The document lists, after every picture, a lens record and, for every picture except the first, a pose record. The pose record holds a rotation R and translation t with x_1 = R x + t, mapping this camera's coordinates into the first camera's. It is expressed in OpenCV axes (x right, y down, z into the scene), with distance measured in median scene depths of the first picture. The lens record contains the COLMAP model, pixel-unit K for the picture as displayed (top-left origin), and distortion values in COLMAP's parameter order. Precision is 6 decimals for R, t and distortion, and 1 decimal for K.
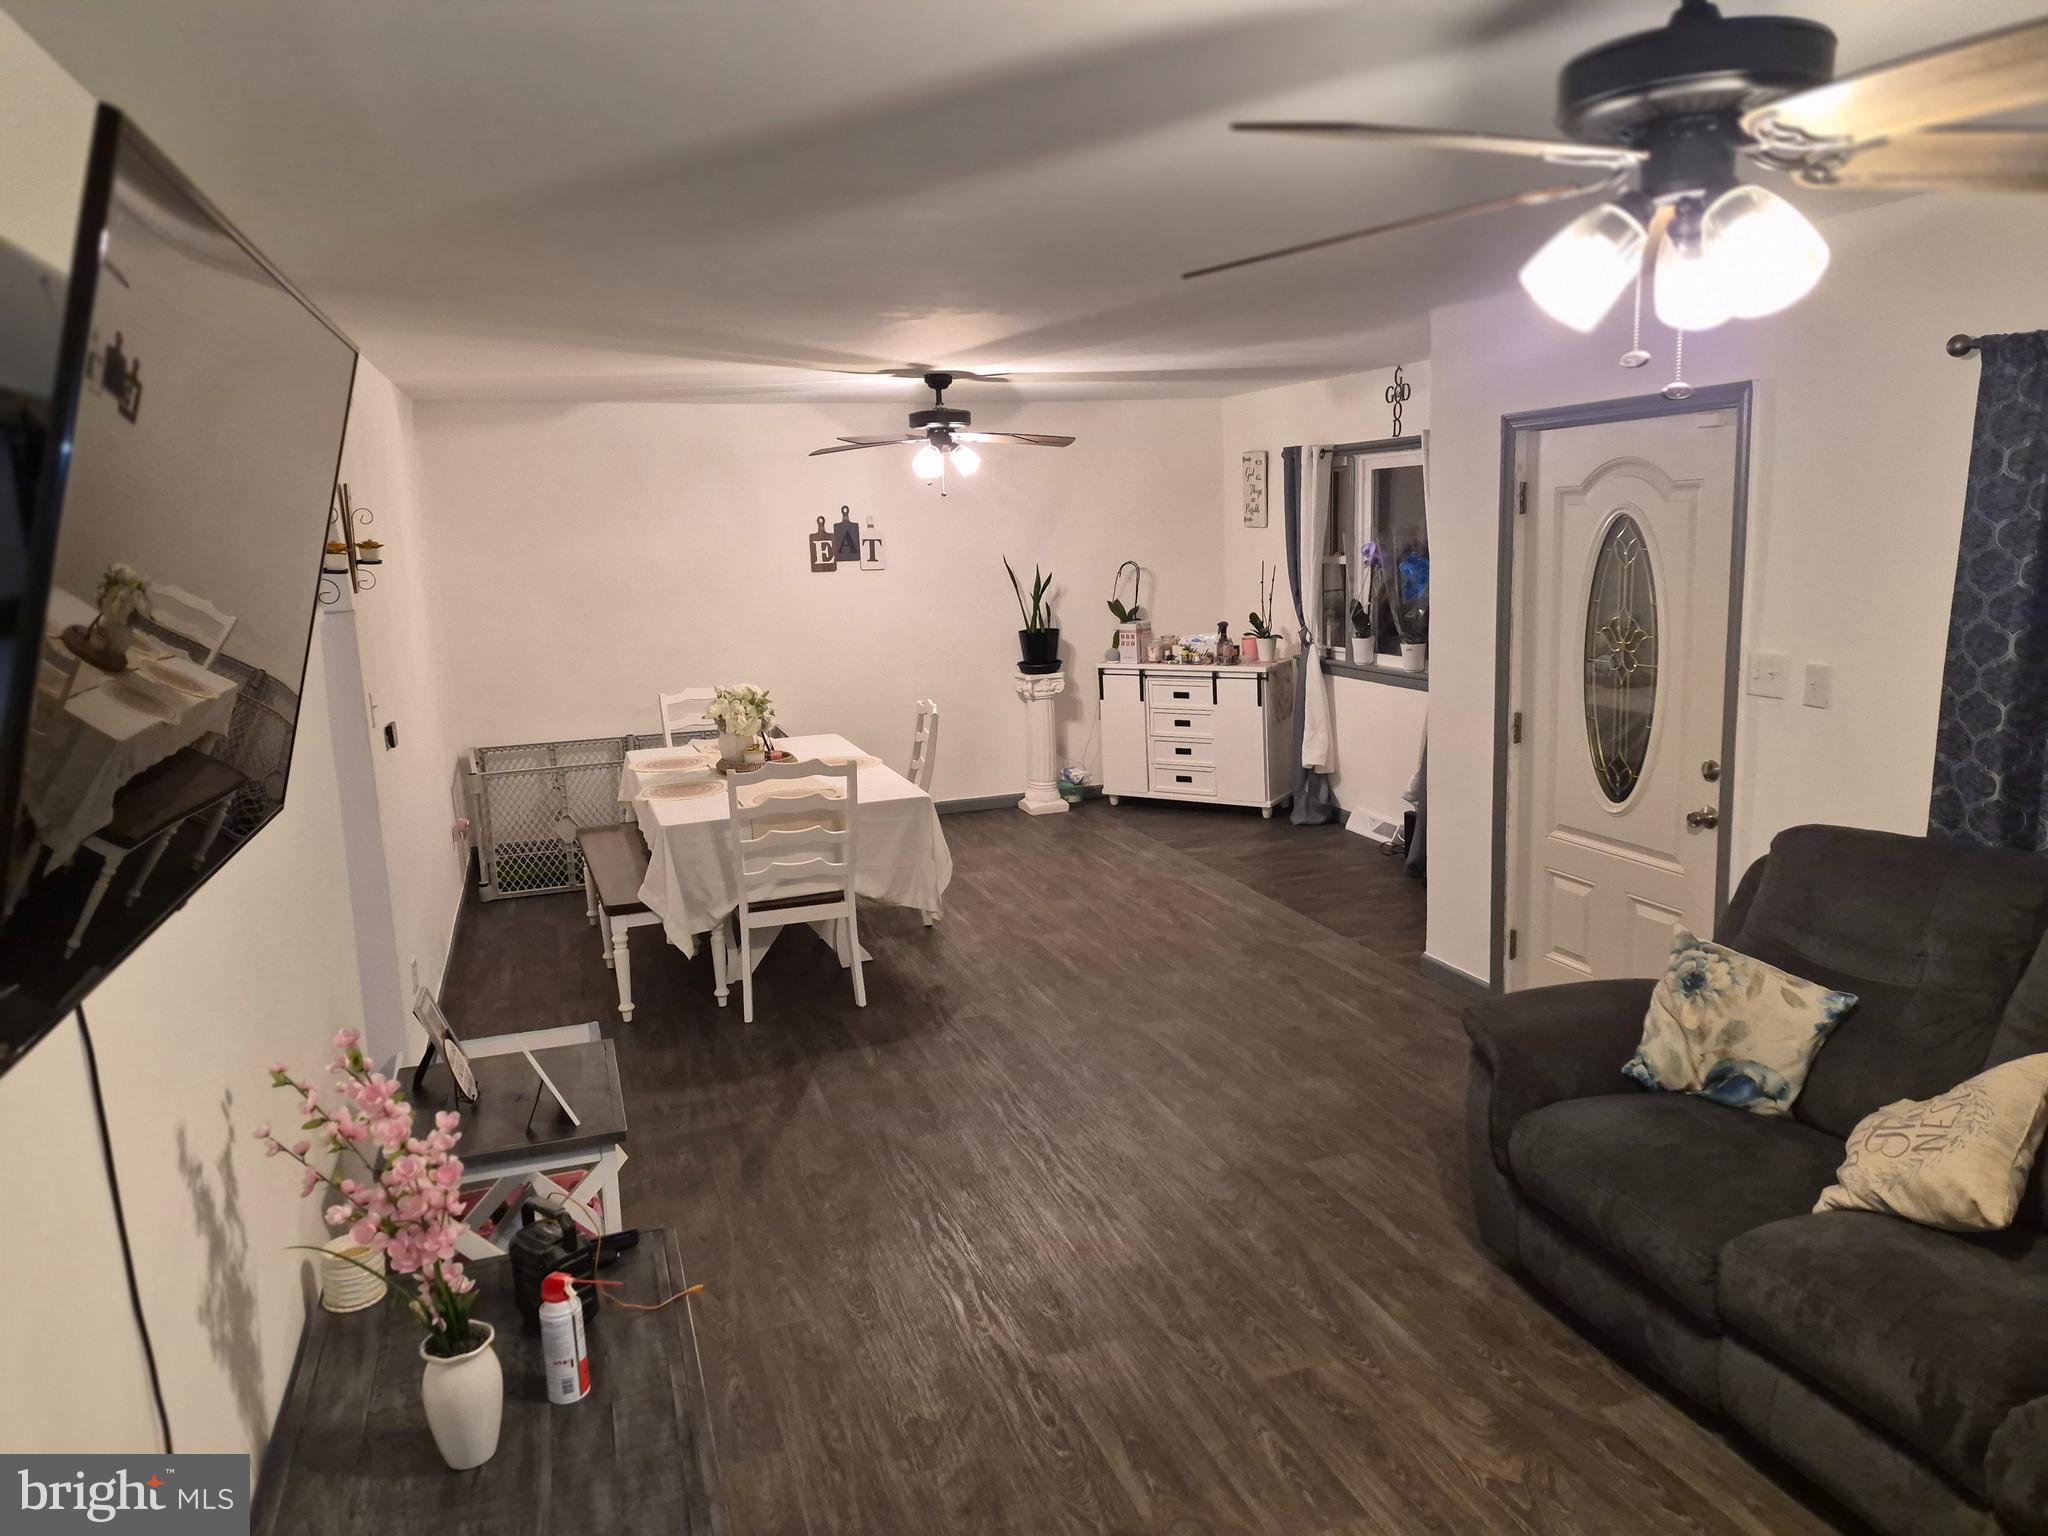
lens RADIAL K [[1433.0, 0, 1024.0], [0, 1433.0, 768.0], [0, 0, 1]] dist [0.089021, 0.001935]
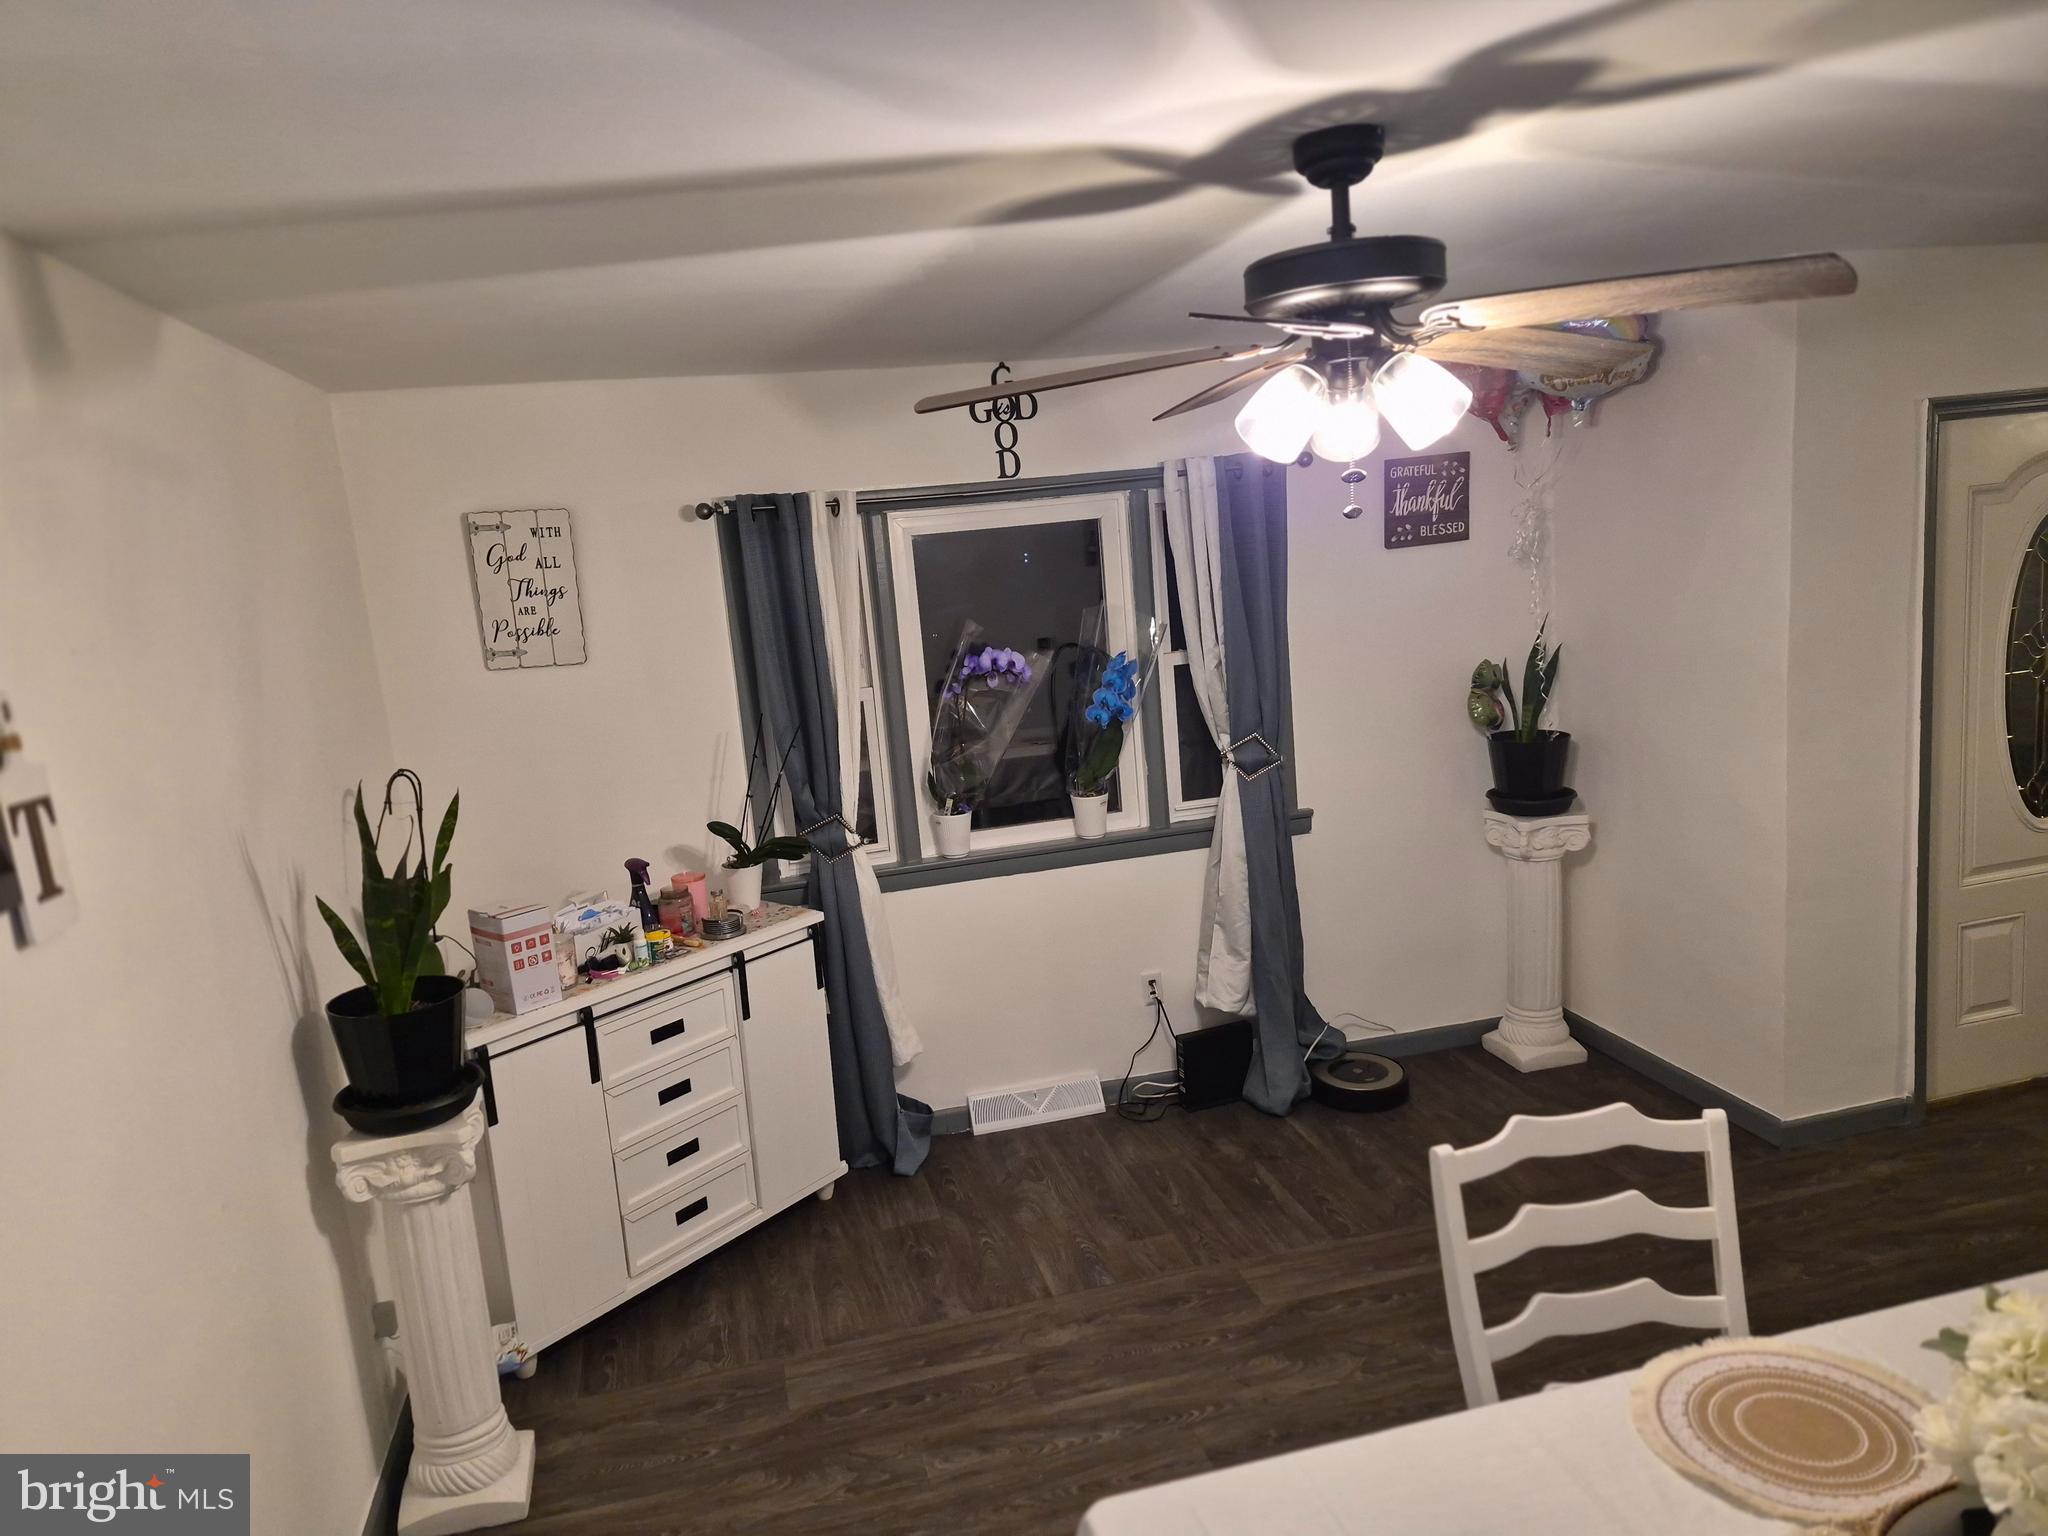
lens RADIAL K [[1391.8, 0, 1024.0], [0, 1391.8, 768.0], [0, 0, 1]] dist [0.080930, -0.104833]
pose [[0.096185, -0.127396, 0.987177, -0.332351], [0.256711, 0.961399, 0.099057, -0.160299], [-0.961690, 0.243891, 0.125177, 0.911719]]
